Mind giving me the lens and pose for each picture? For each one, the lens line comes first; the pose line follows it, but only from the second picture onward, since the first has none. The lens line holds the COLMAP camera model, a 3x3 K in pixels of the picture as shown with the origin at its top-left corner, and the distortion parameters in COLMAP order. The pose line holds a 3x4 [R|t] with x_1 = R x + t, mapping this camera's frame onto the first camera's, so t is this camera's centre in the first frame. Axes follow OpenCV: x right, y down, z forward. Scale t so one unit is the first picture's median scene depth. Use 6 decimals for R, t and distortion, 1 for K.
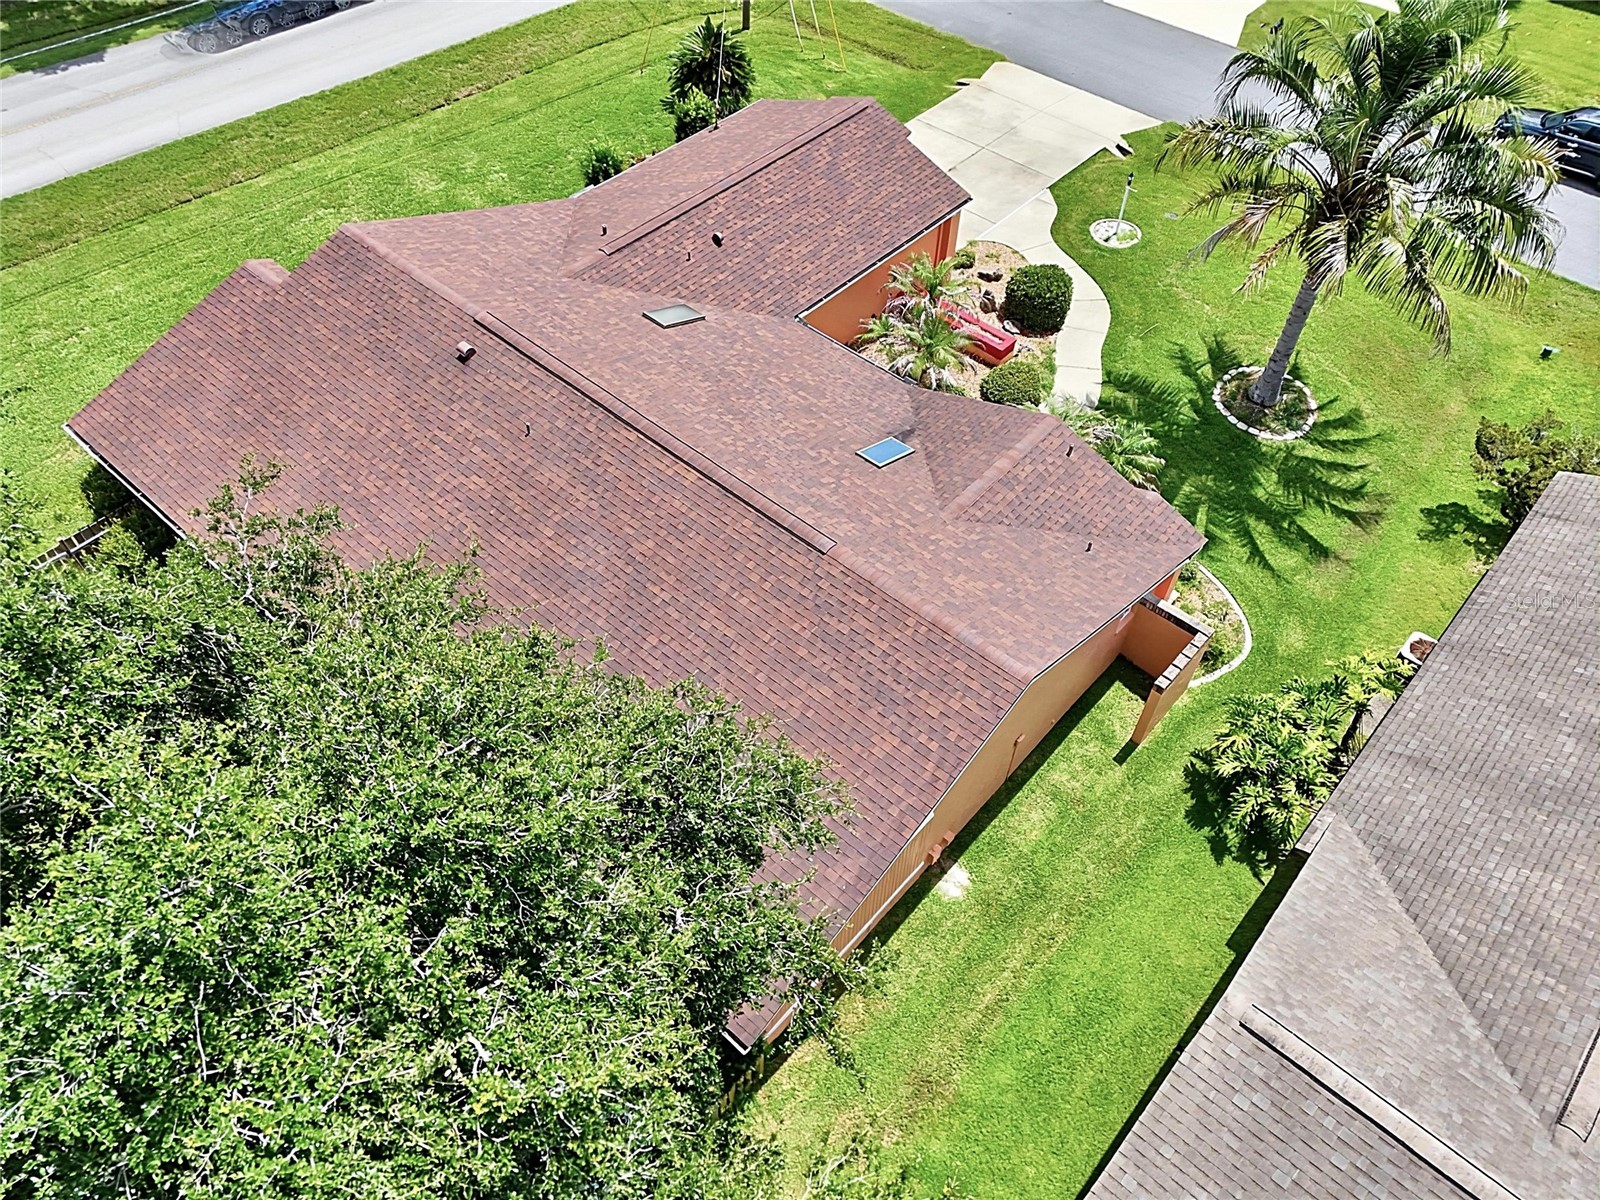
lens RADIAL K [[1173.5, 0, 800.0], [0, 1173.5, 600.0], [0, 0, 1]] dist [0.082803, -0.085890]
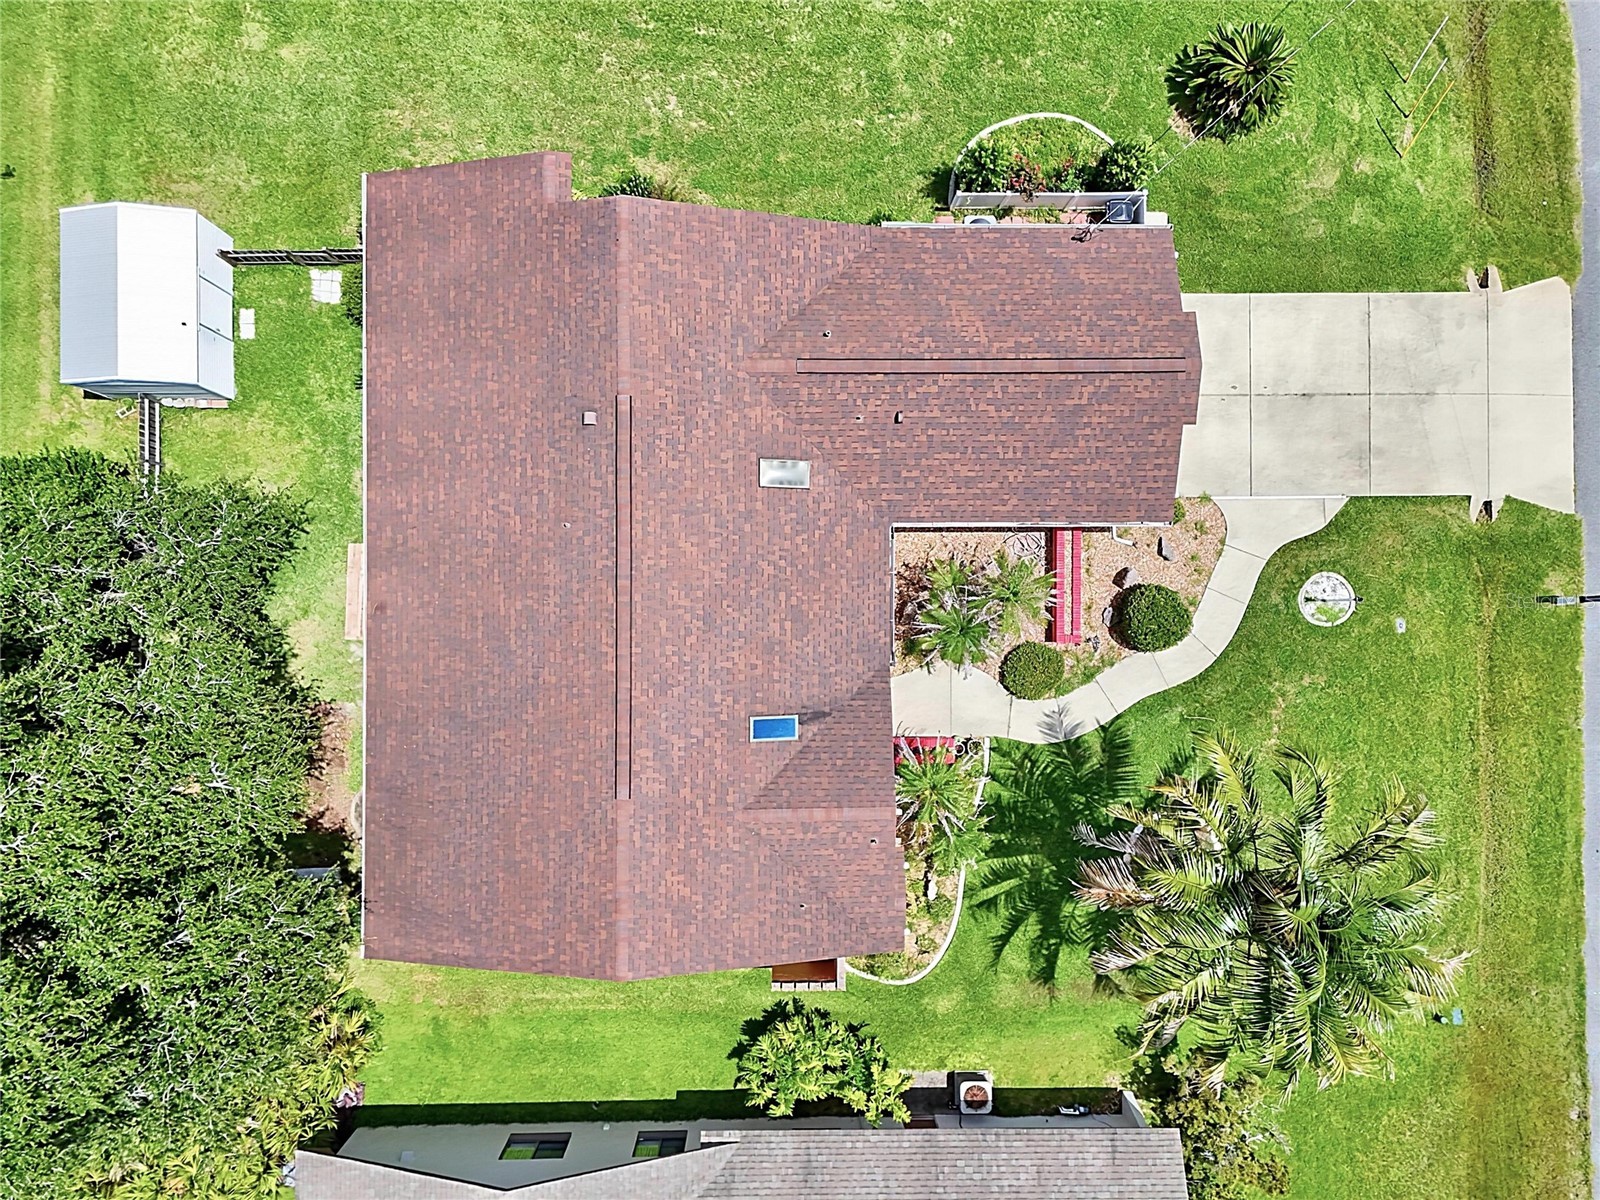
lens RADIAL K [[1173.5, 0, 800.0], [0, 1173.5, 600.0], [0, 0, 1]] dist [0.082803, -0.085890]
pose [[0.662761, 0.748711, -0.013427, 0.005540], [-0.583027, 0.527183, 0.618189, -0.780619], [0.469923, -0.401883, 0.785915, 0.087236]]
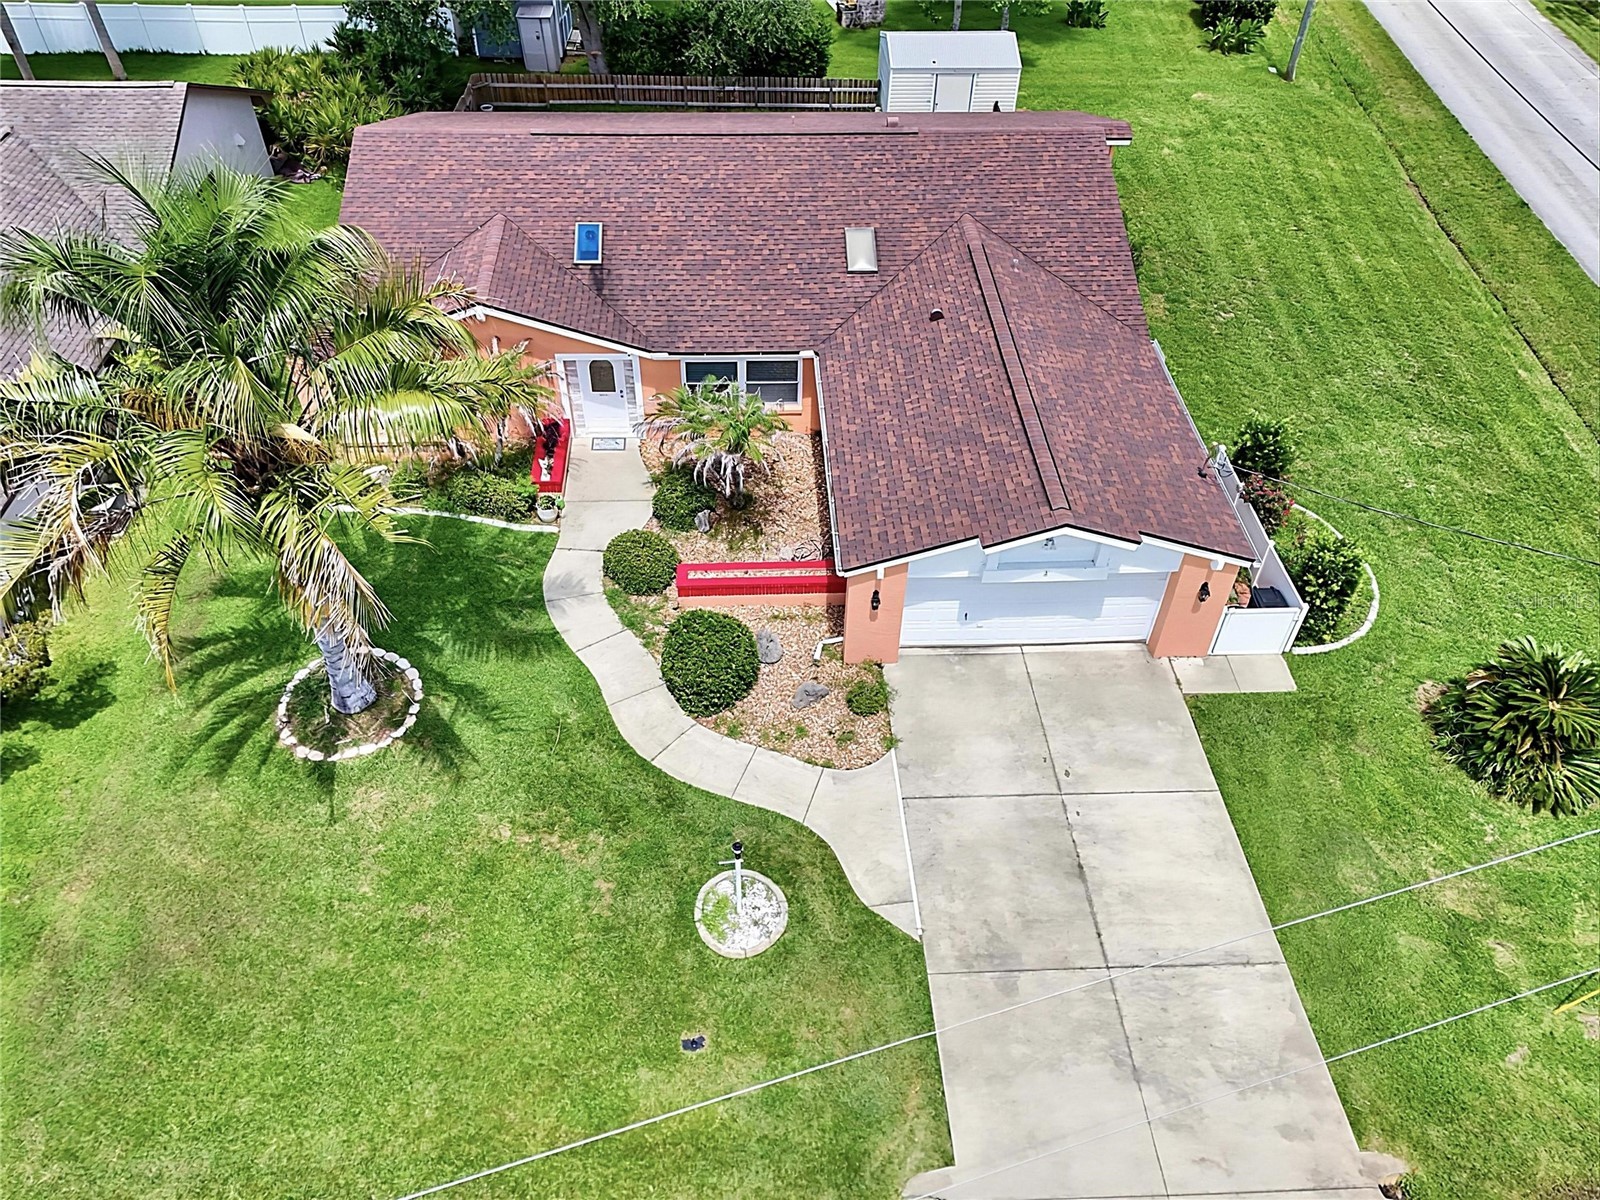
lens RADIAL K [[1173.5, 0, 800.0], [0, 1173.5, 600.0], [0, 0, 1]] dist [0.082803, -0.085890]
pose [[-0.714203, 0.460044, -0.527517, 0.562567], [-0.559410, 0.077800, 0.825232, -0.944938], [0.420684, 0.884481, 0.201788, 0.938701]]
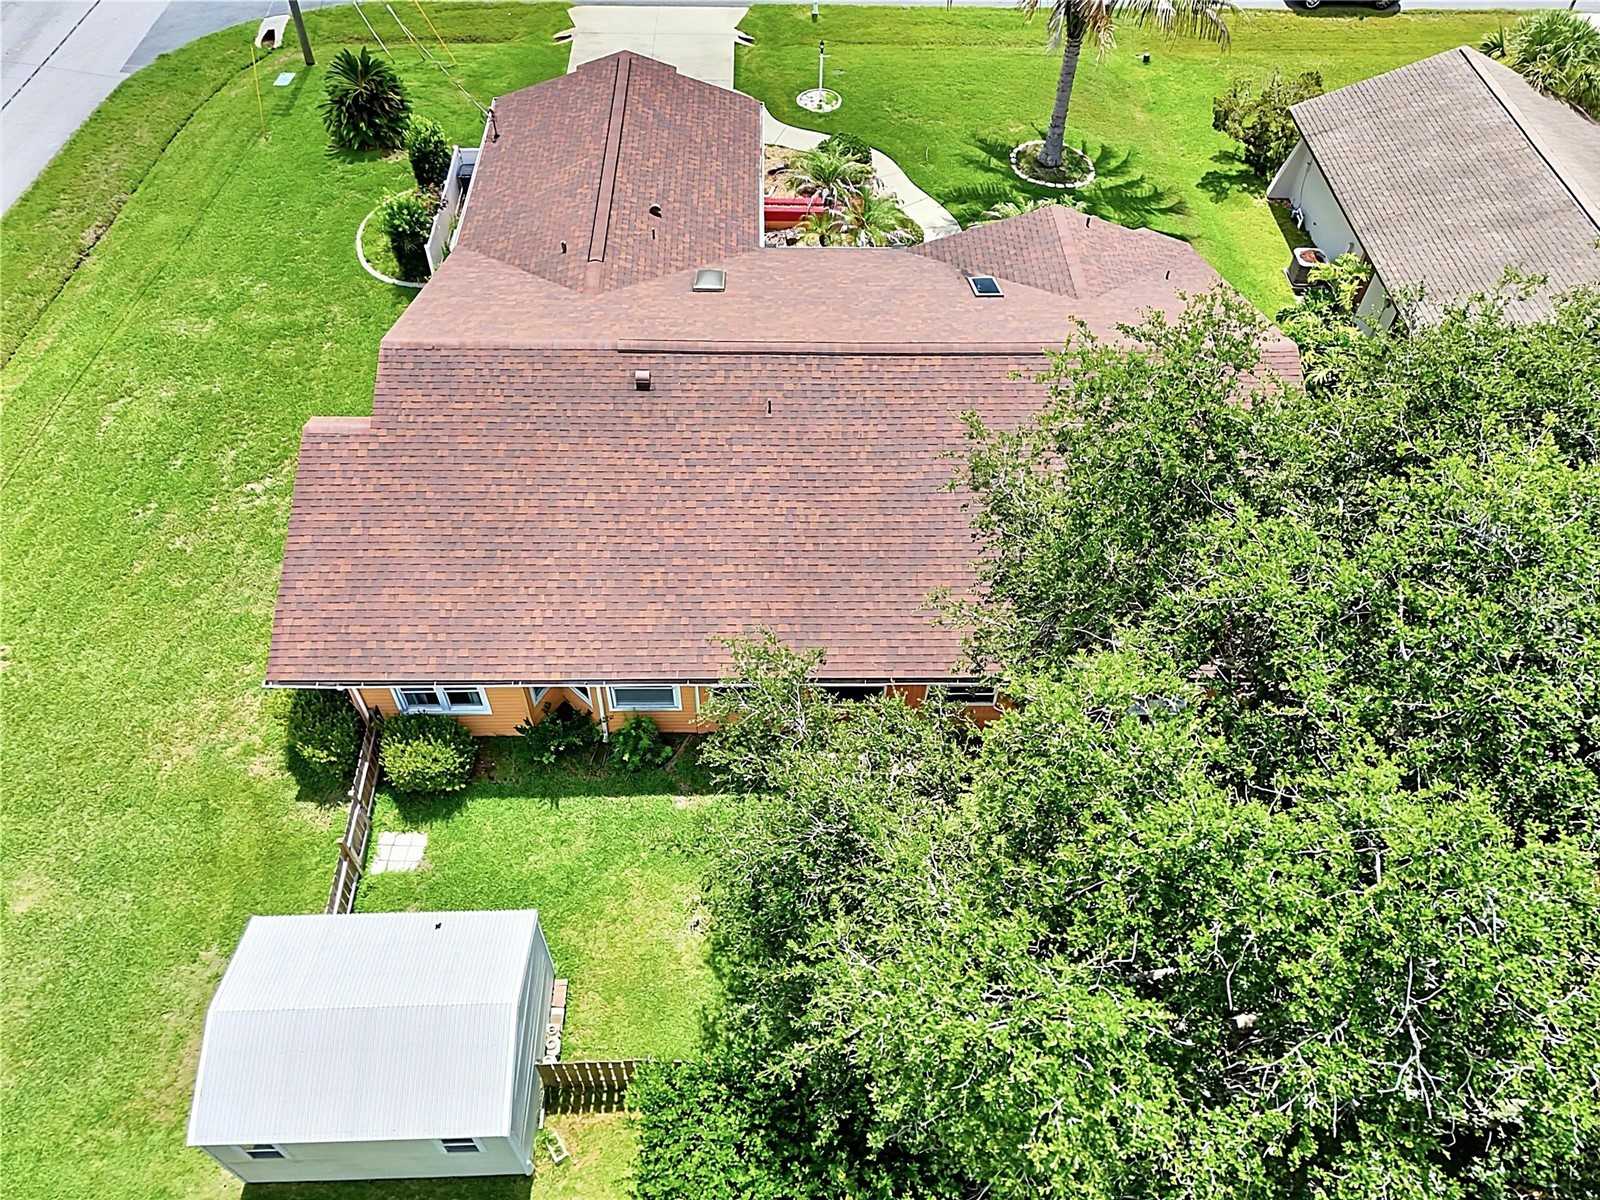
lens RADIAL K [[1173.5, 0, 800.0], [0, 1173.5, 600.0], [0, 0, 1]] dist [0.082803, -0.085890]
pose [[0.737321, -0.526057, 0.423817, -0.567092], [0.514758, 0.843788, 0.151808, -0.110834], [-0.437472, 0.106231, 0.892935, 0.073006]]
